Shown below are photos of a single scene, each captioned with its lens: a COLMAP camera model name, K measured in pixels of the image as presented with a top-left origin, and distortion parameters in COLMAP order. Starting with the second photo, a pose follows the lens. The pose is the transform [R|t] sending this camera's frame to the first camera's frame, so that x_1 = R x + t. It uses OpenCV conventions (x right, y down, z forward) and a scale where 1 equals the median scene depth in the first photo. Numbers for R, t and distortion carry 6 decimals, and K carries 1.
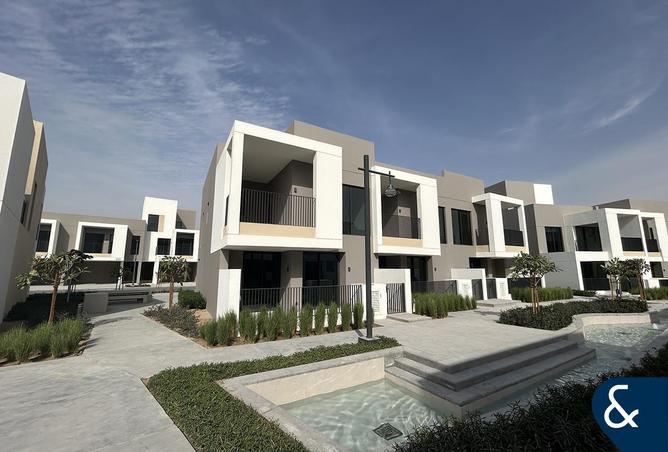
lens RADIAL K [[269.6, 0, 334.0], [0, 269.6, 226.0], [0, 0, 1]] dist [-0.001767, -0.000113]
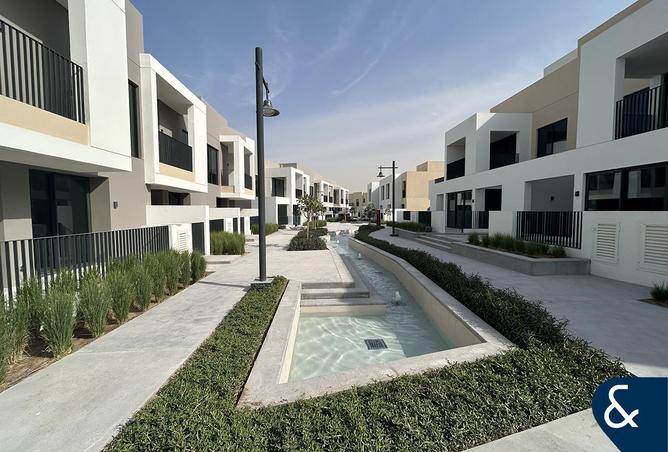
lens RADIAL K [[269.6, 0, 334.0], [0, 269.6, 226.0], [0, 0, 1]] dist [-0.001767, -0.000113]
pose [[0.468557, -0.050727, 0.881976, -0.251319], [-0.133147, 0.982891, 0.127267, 0.053639], [-0.873342, -0.177064, 0.453786, 0.224514]]
